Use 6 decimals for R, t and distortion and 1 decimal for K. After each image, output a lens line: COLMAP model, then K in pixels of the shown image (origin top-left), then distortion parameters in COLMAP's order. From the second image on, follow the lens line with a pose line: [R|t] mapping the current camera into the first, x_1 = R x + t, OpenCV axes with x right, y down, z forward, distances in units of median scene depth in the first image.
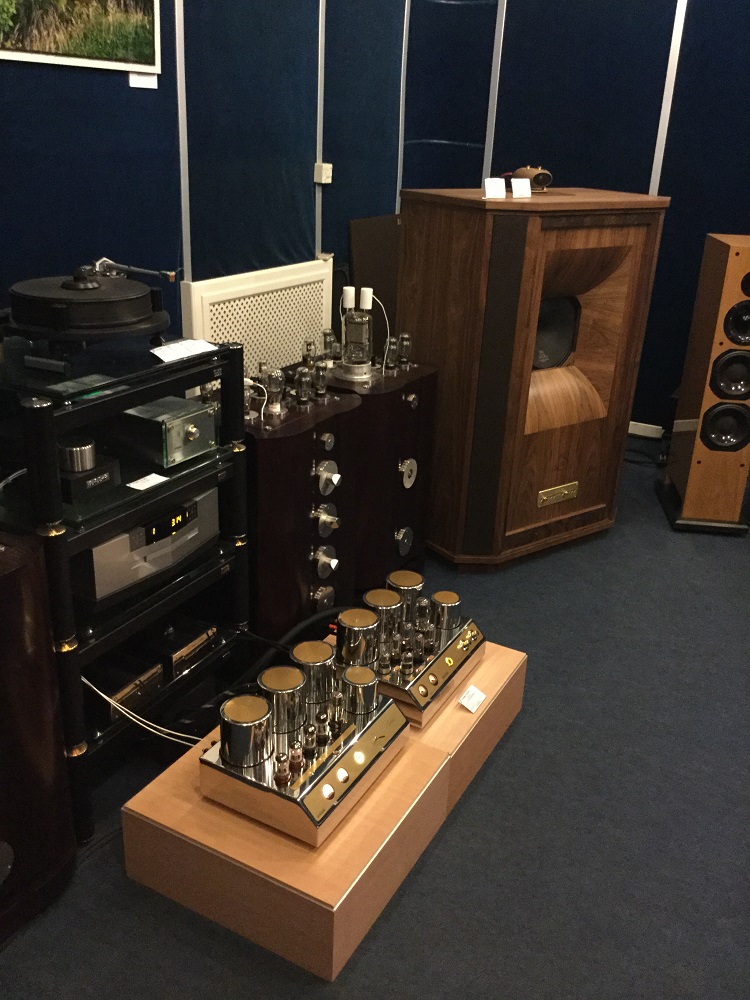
lens RADIAL K [[879.1, 0, 375.0], [0, 879.1, 500.0], [0, 0, 1]] dist [0.153844, -0.184148]
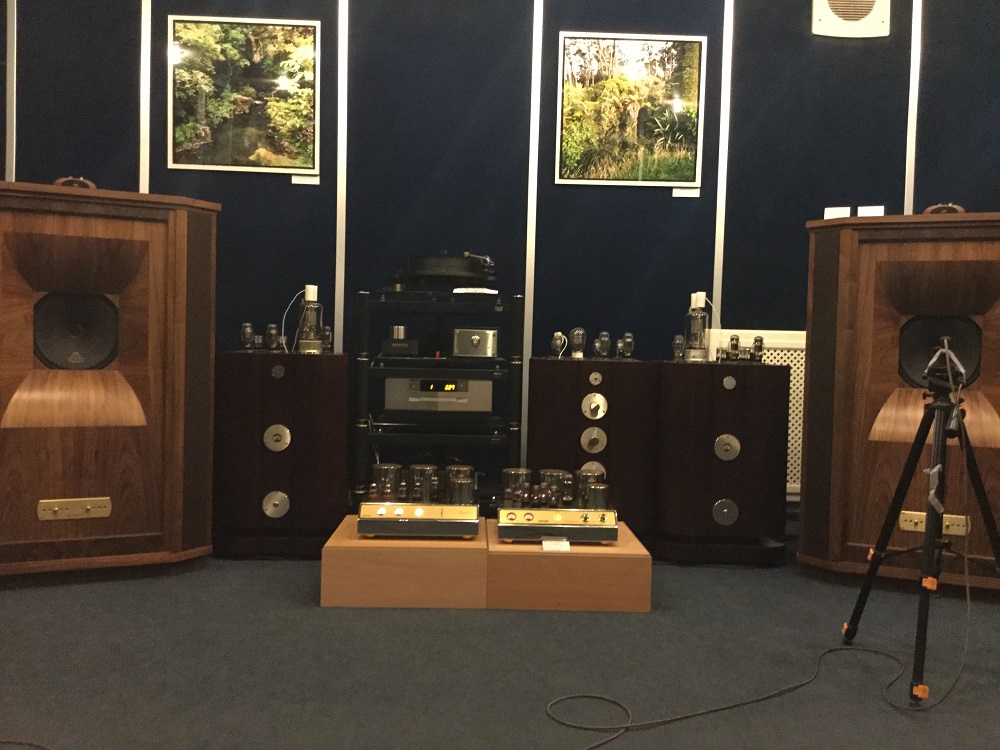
lens RADIAL K [[879.1, 0, 500.0], [0, 879.1, 375.0], [0, 0, 1]] dist [0.153844, -0.184148]
pose [[0.531202, 0.015026, -0.847112, 0.937596], [-0.327333, 0.925847, -0.188840, 0.216137], [0.781459, 0.377600, 0.496730, 0.171357]]
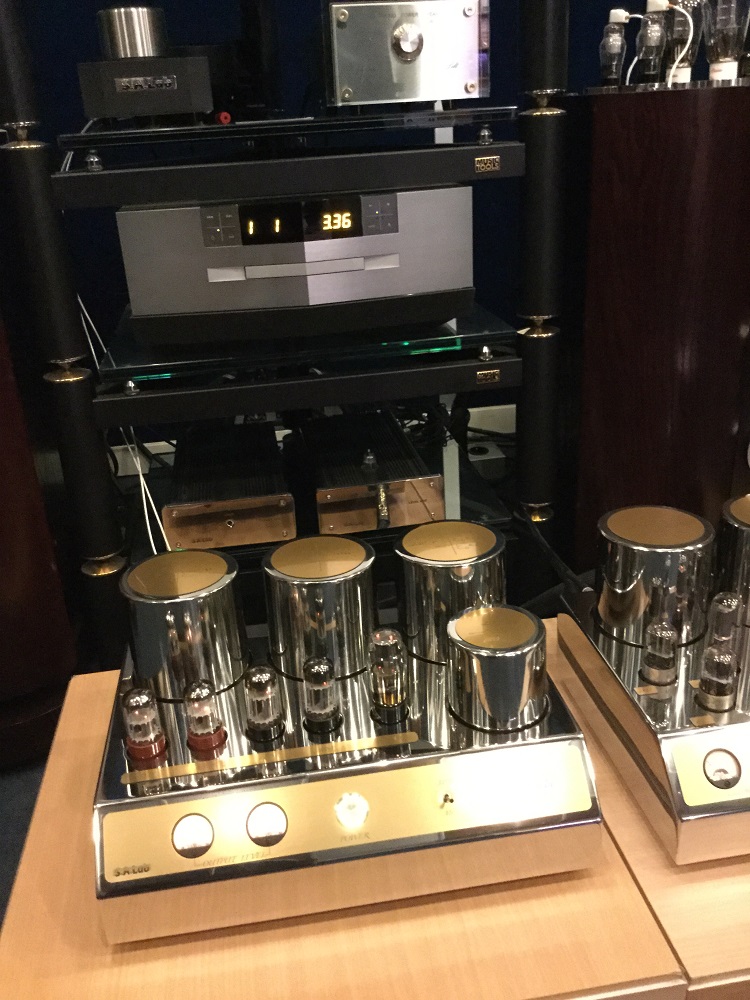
lens RADIAL K [[879.1, 0, 375.0], [0, 879.1, 500.0], [0, 0, 1]] dist [0.153844, -0.184148]
pose [[0.613770, 0.254657, -0.747286, 0.154863], [-0.224128, 0.963809, 0.144359, 0.073400], [0.757003, 0.078884, 0.648632, 0.521667]]
